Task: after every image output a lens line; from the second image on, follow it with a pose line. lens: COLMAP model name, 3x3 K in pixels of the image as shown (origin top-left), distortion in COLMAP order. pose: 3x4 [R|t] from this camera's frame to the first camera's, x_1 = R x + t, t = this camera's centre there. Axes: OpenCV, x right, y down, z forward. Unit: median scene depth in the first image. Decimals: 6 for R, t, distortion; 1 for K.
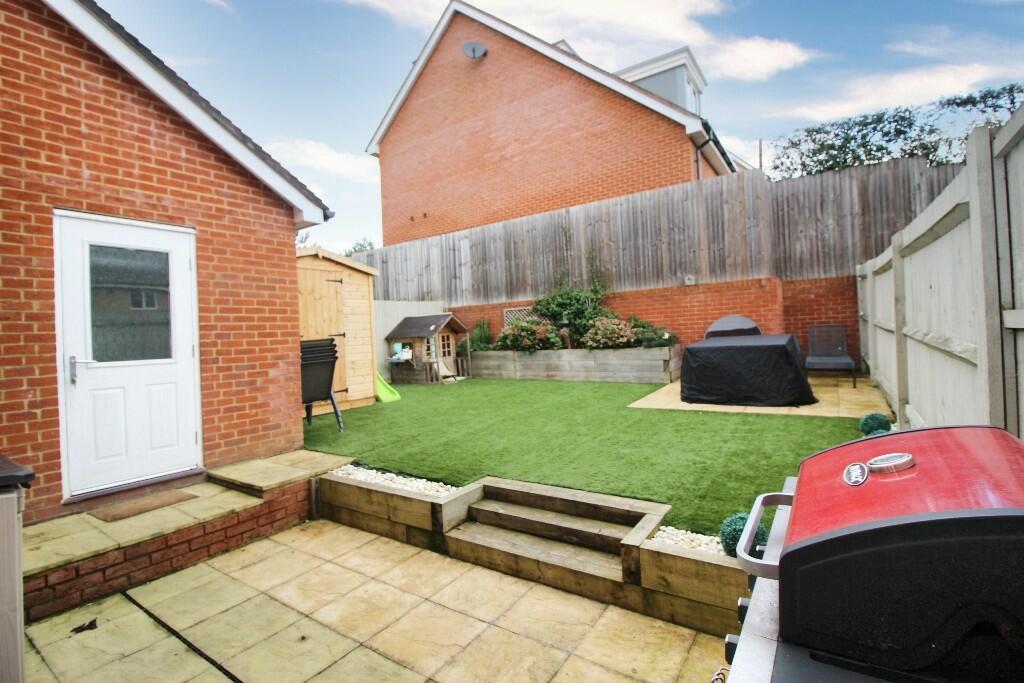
lens RADIAL K [[476.3, 0, 509.5], [0, 476.3, 339.9], [0, 0, 1]] dist [-0.019476, -0.003496]
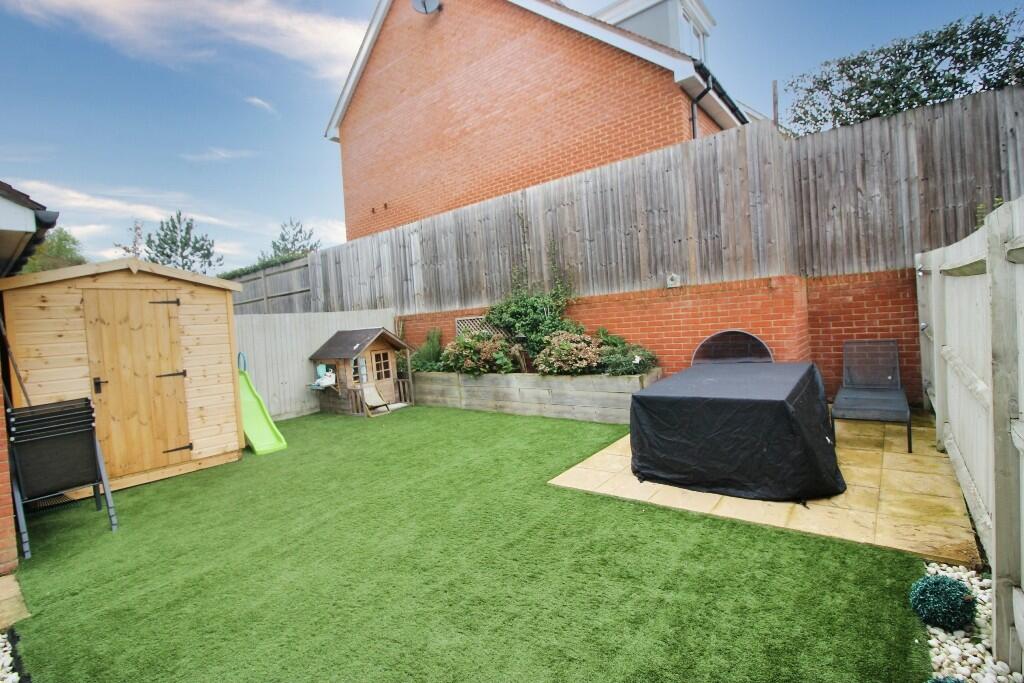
lens RADIAL K [[476.3, 0, 511.7], [0, 476.3, 339.7], [0, 0, 1]] dist [-0.019476, -0.003496]
pose [[0.996249, -0.019374, -0.084334, 0.183188], [0.021544, 0.999458, 0.024892, -0.055970], [0.083806, -0.026615, 0.996127, 0.237601]]
